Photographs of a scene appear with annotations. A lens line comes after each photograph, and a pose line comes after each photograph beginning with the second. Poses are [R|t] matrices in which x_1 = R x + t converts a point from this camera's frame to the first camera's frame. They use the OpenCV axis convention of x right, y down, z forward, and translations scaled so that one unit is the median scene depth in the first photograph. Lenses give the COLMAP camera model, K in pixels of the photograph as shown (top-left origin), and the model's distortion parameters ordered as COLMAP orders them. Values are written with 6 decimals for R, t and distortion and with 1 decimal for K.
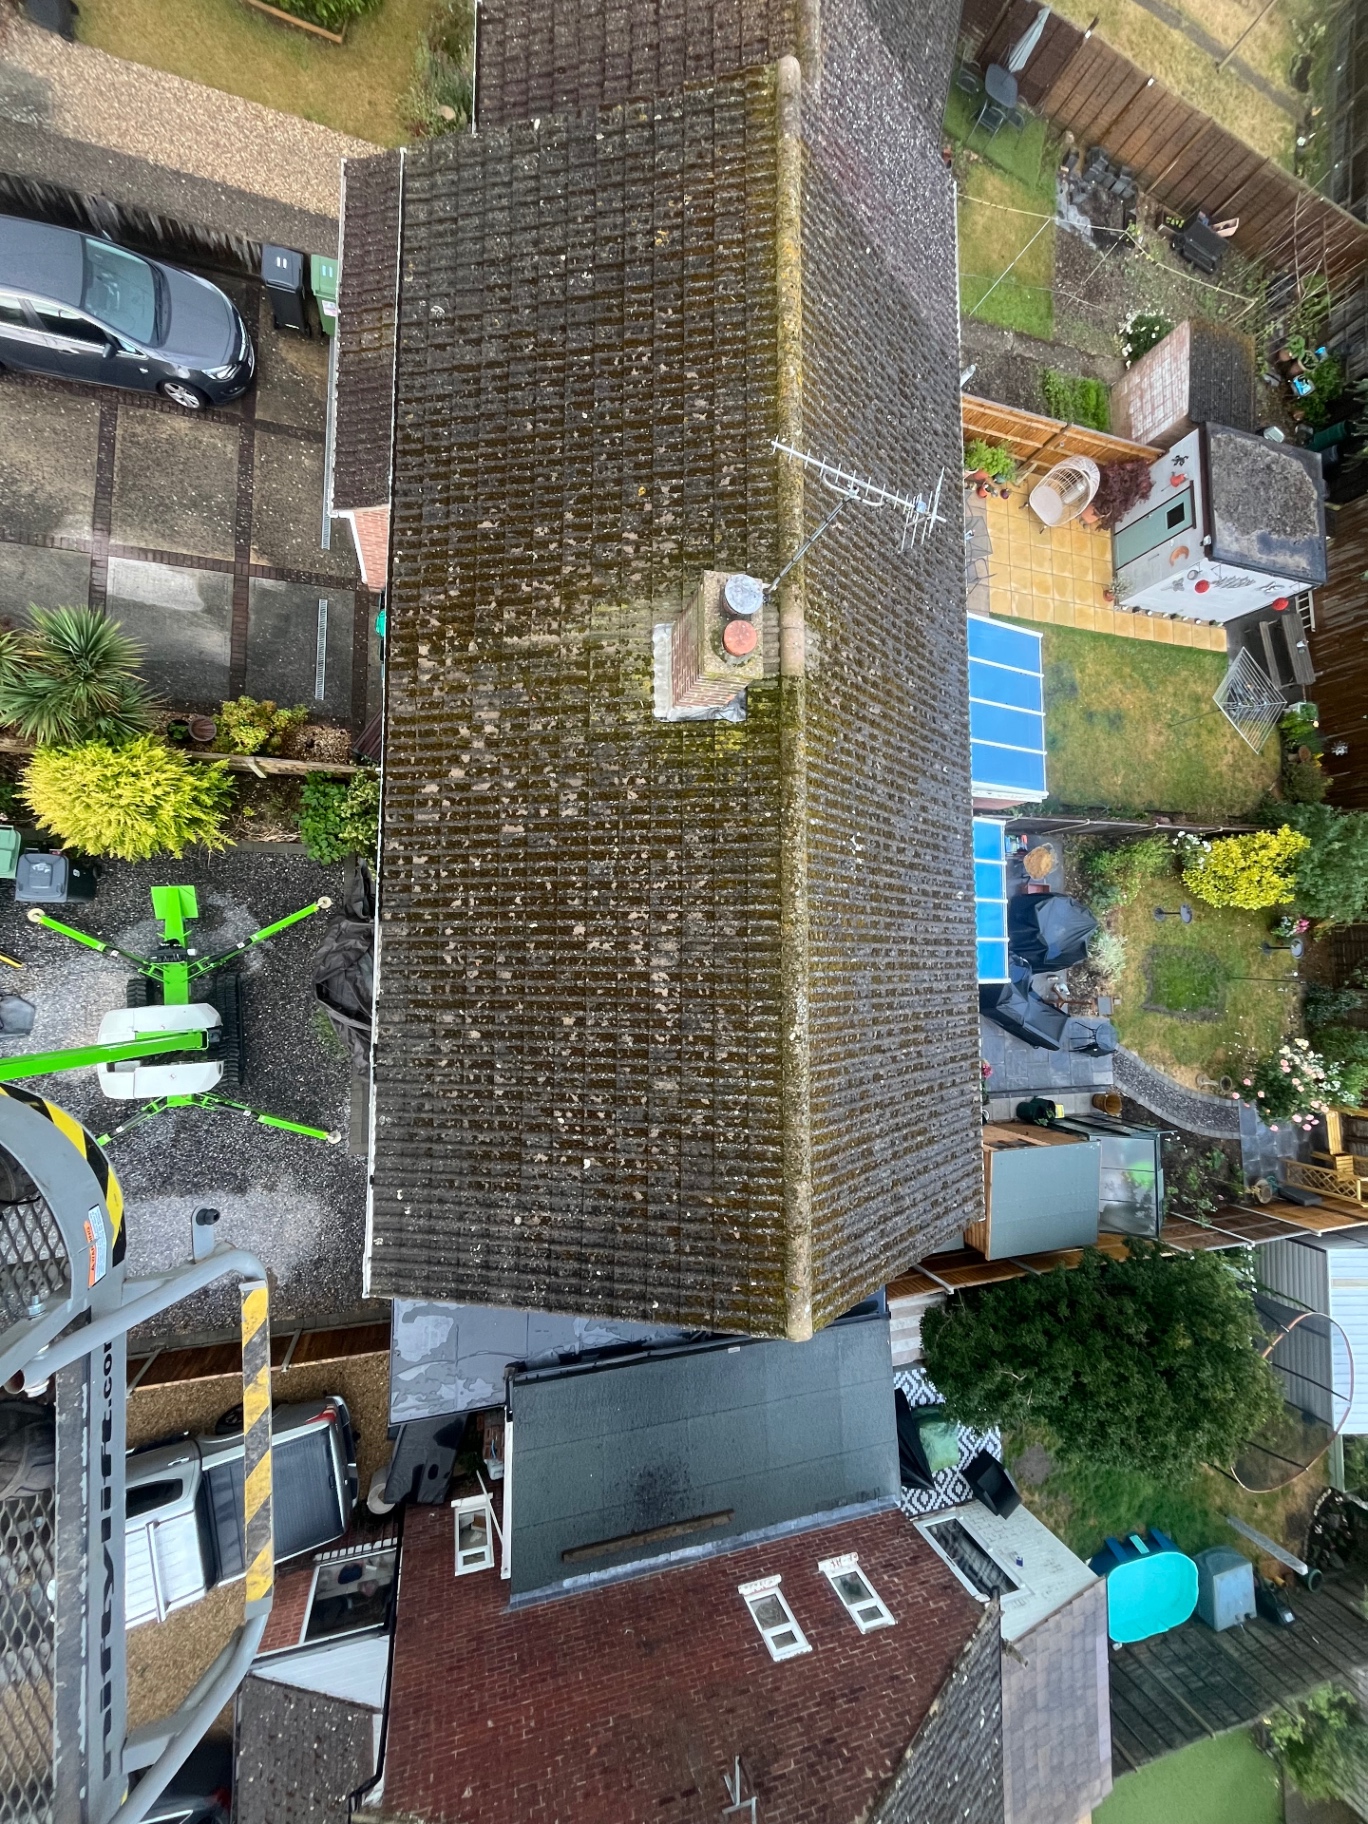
lens RADIAL K [[736.6, 0, 682.7], [0, 736.6, 913.3], [0, 0, 1]] dist [0.002544, -0.002235]
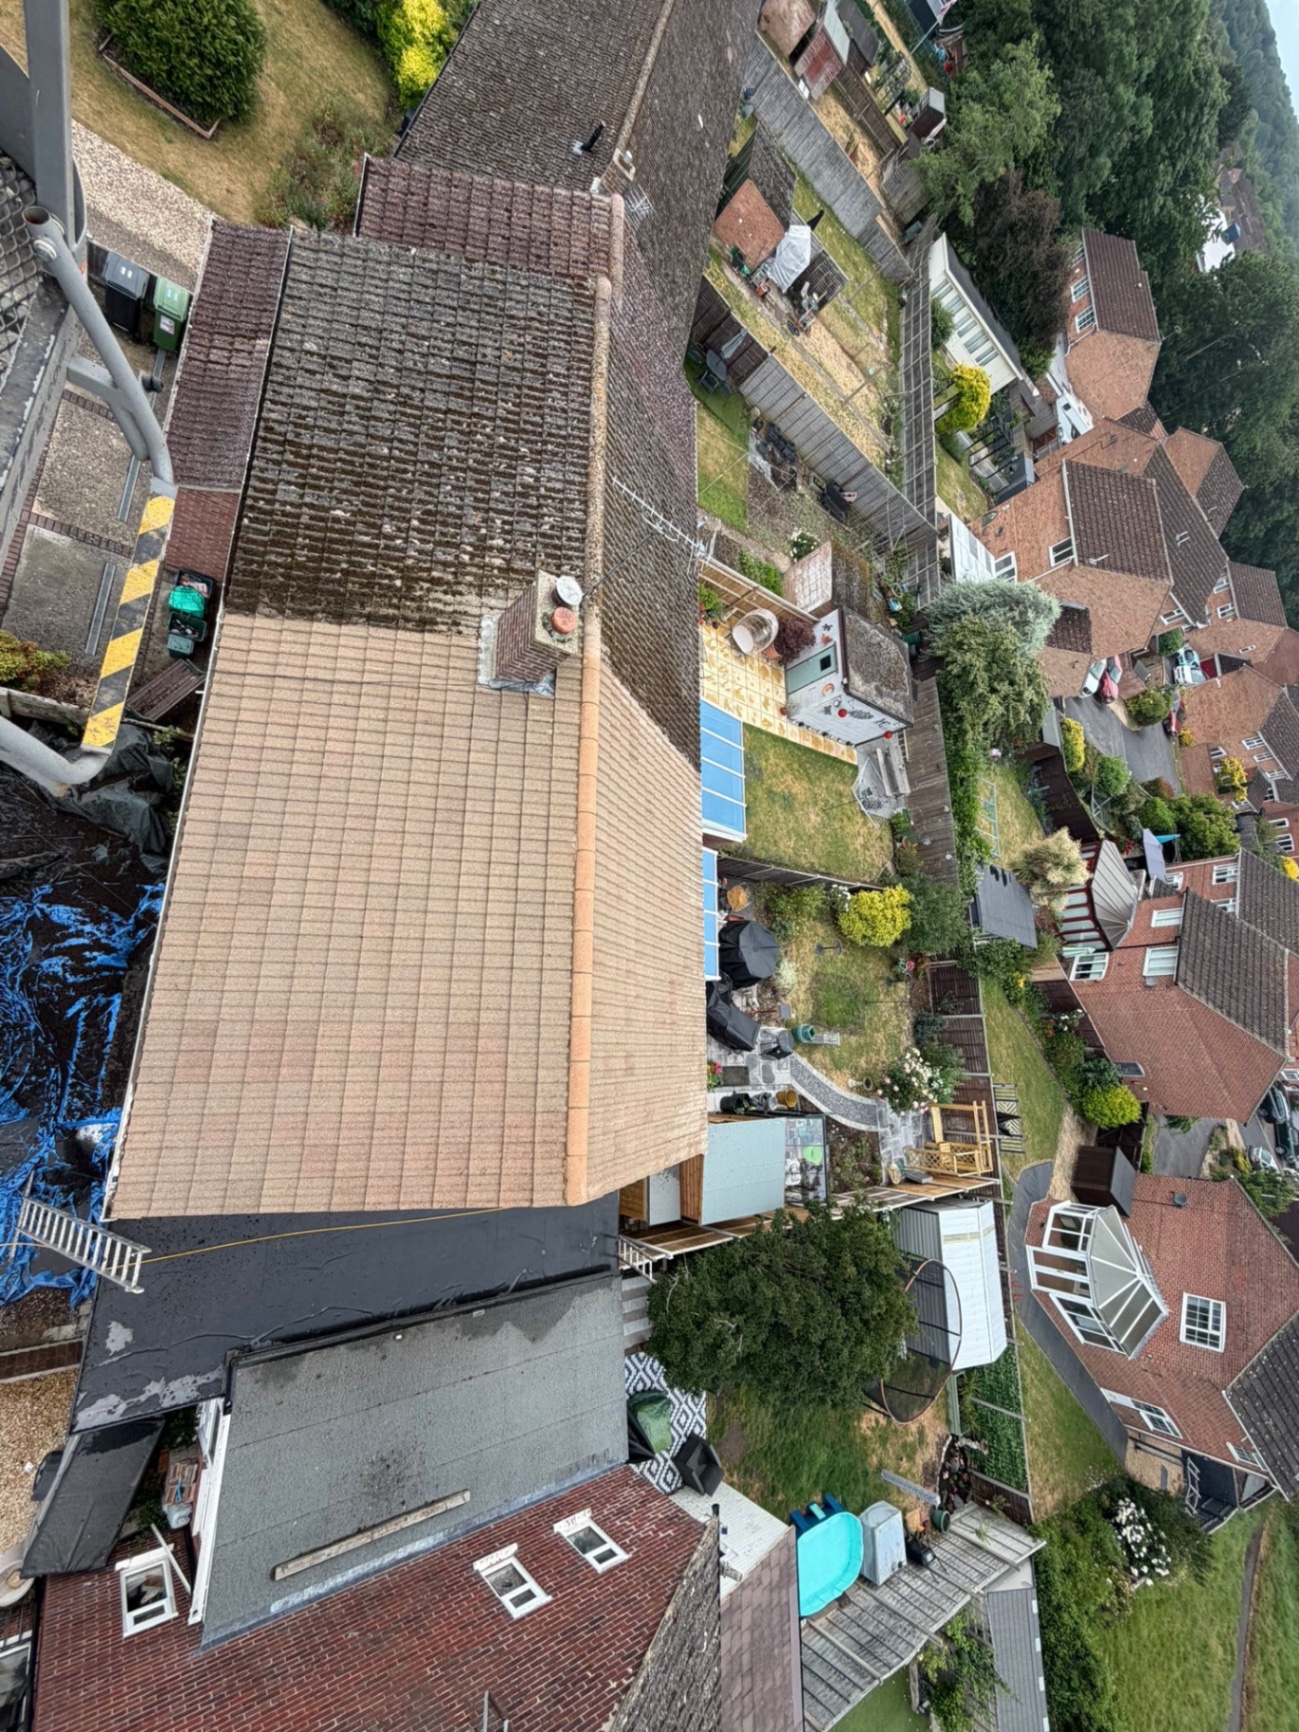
lens RADIAL K [[699.5, 0, 644.2], [0, 699.5, 868.3], [0, 0, 1]] dist [0.002544, -0.002235]
pose [[0.939231, 0.093156, 0.330403, -0.068674], [-0.029538, 0.980837, -0.192578, 0.126516], [-0.342012, 0.171115, 0.923985, -0.054458]]
